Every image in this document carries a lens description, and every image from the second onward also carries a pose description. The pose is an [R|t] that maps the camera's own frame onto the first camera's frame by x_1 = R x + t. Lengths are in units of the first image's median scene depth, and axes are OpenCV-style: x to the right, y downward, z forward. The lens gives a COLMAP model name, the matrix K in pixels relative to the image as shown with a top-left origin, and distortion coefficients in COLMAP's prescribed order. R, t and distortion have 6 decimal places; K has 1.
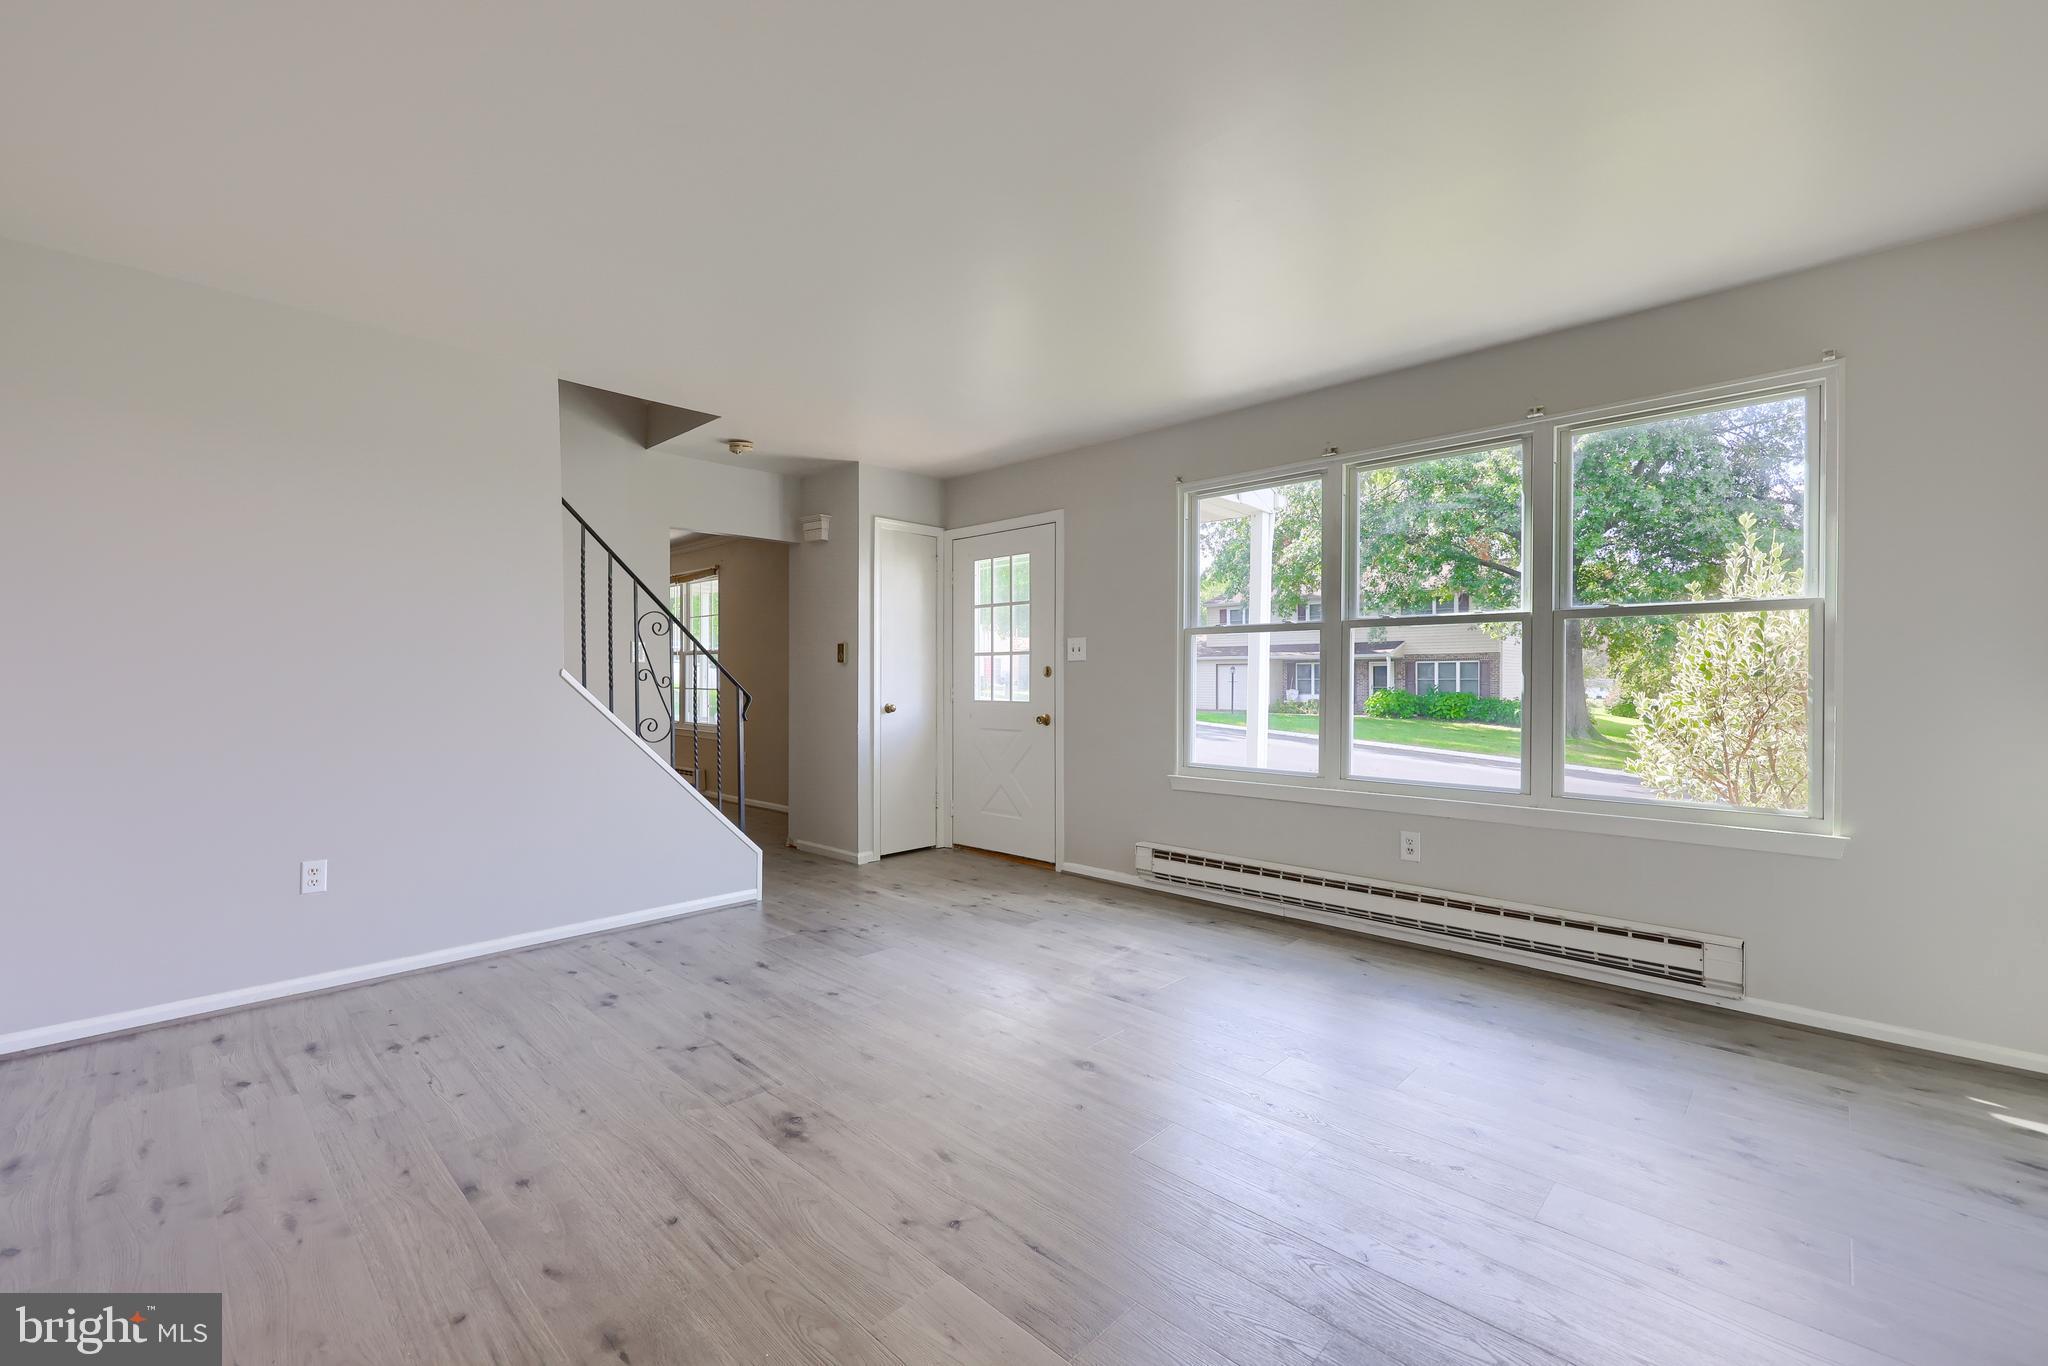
lens RADIAL K [[842.7, 0, 1022.2], [0, 842.7, 683.1], [0, 0, 1]] dist [0.001989, 0.000133]
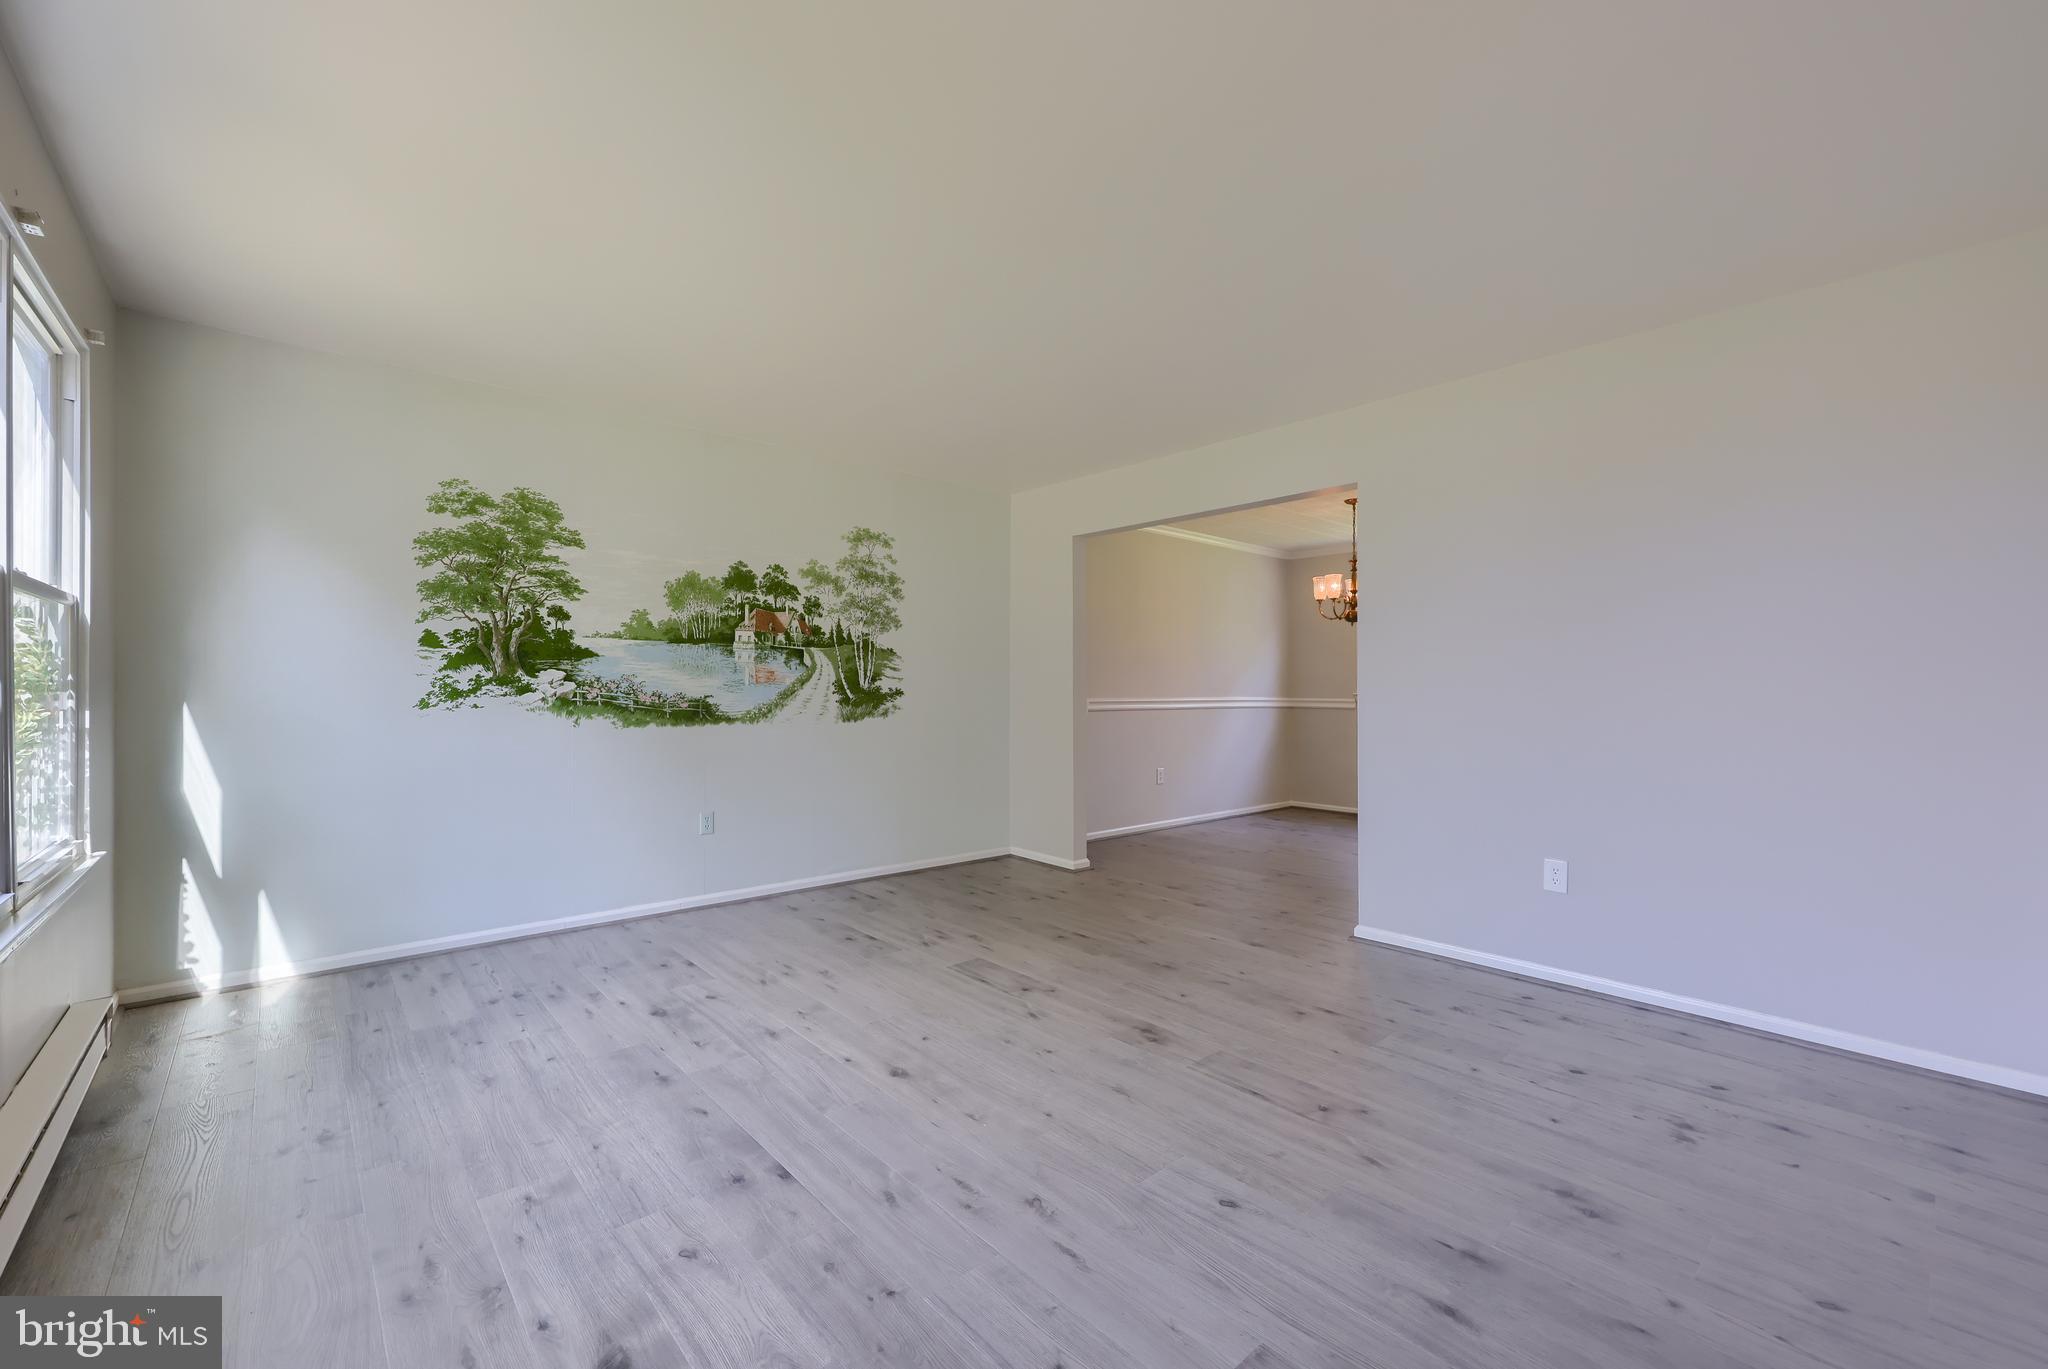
lens RADIAL K [[842.7, 0, 1022.2], [0, 842.7, 684.6], [0, 0, 1]] dist [0.001989, 0.000133]
pose [[-0.997350, -0.004284, 0.072628, -0.077753], [-0.004520, 0.999985, -0.003092, -0.004633], [-0.072614, -0.003413, -0.997354, 1.079637]]
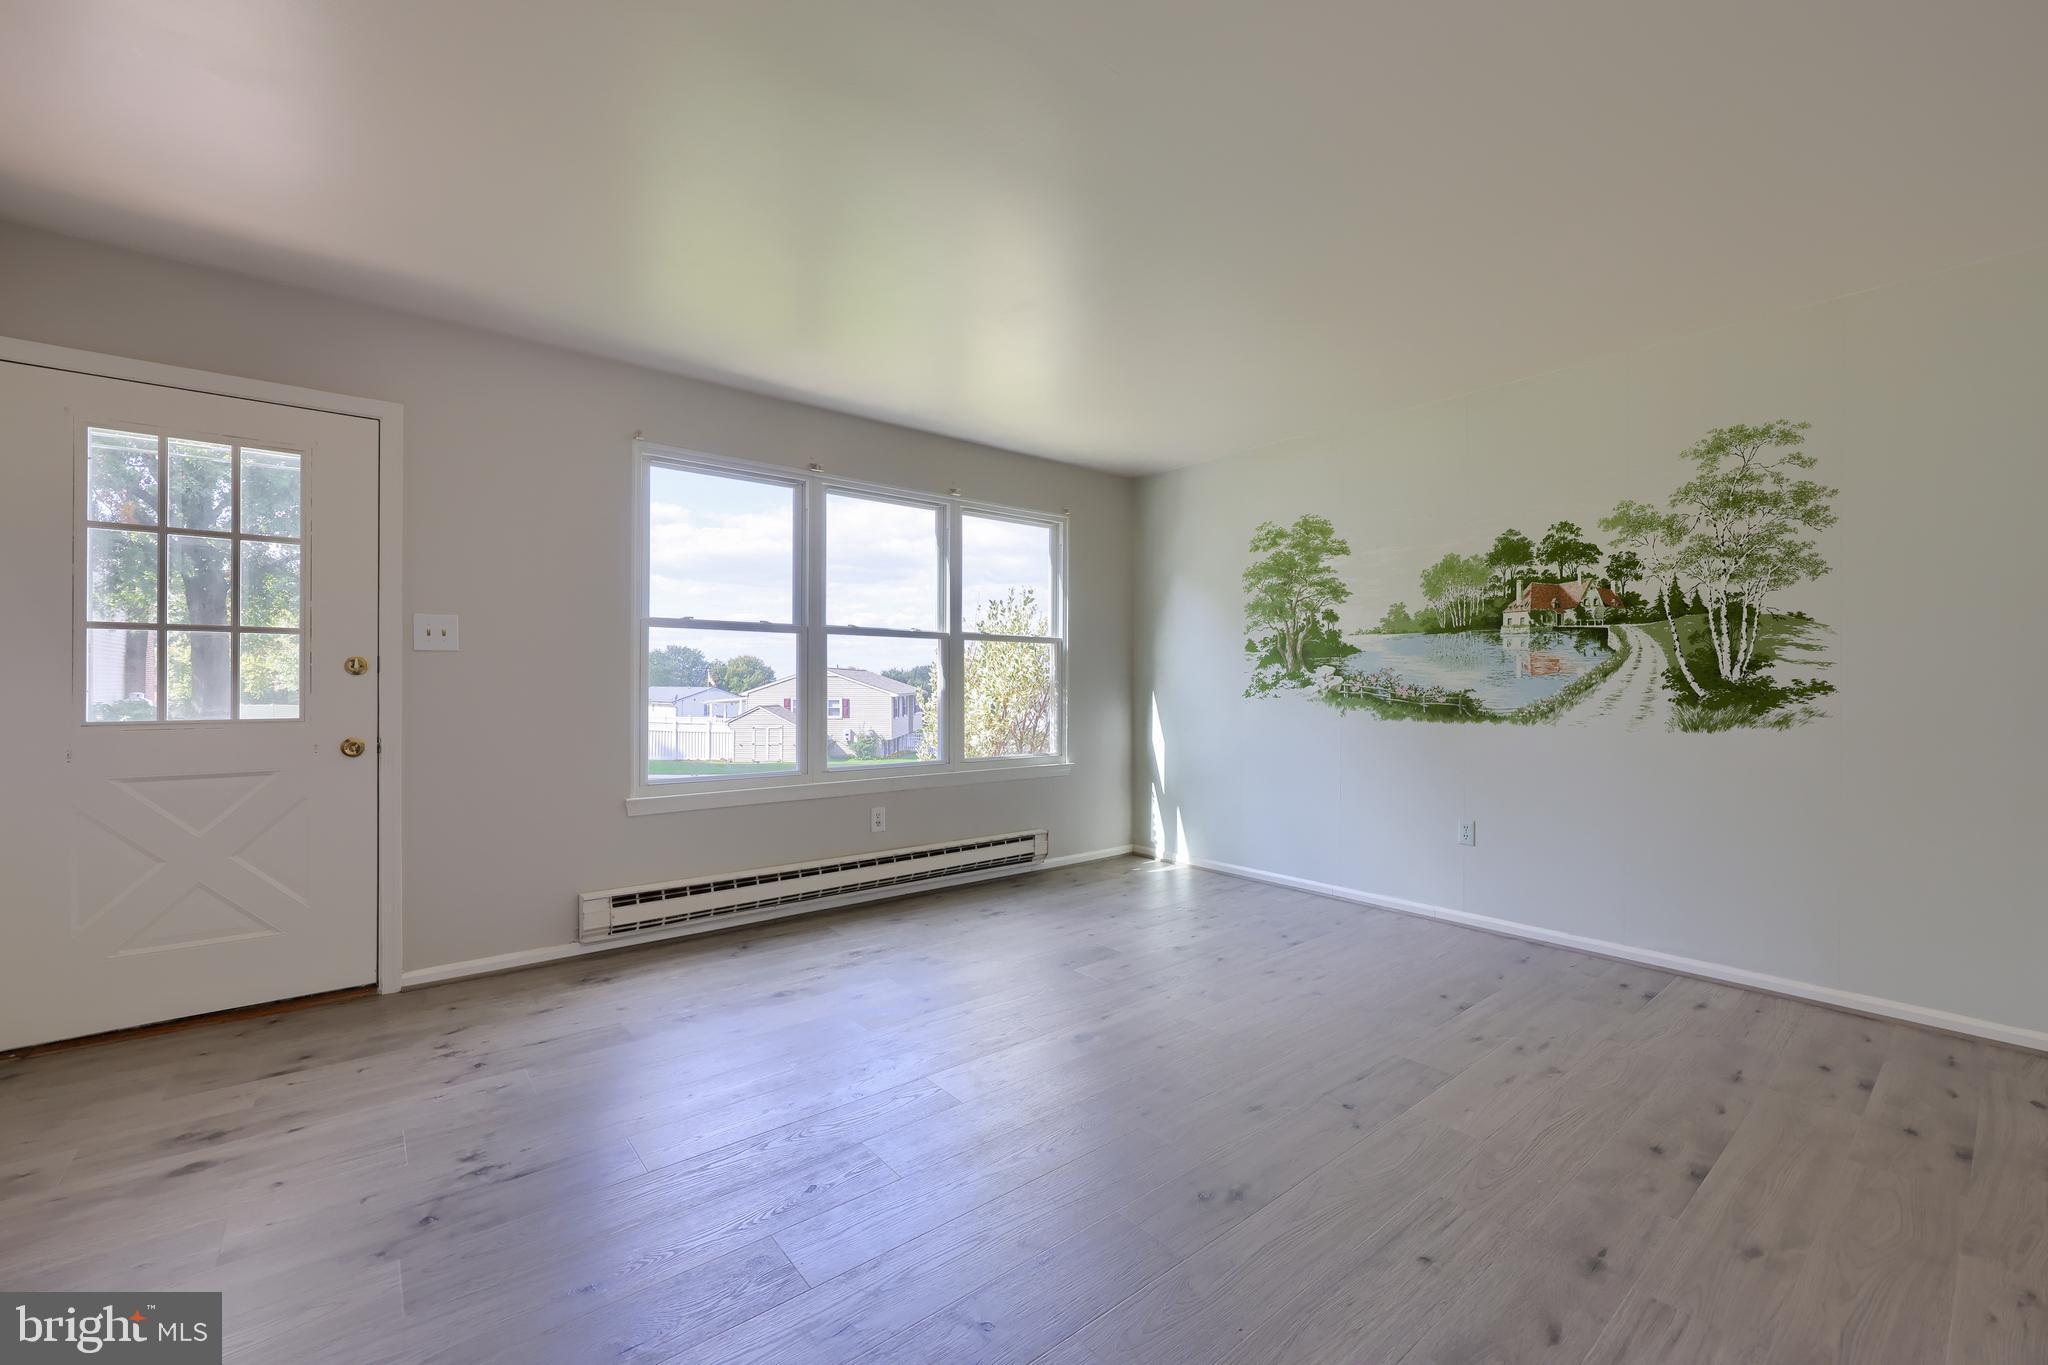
lens RADIAL K [[829.4, 0, 1009.8], [0, 829.4, 681.3], [0, 0, 1]] dist [0.006589, -0.000174]
pose [[0.131064, 0.000610, 0.991374, -0.536655], [0.001109, 0.999999, -0.000762, -0.001945], [-0.991373, 0.001199, 0.131063, 0.514111]]
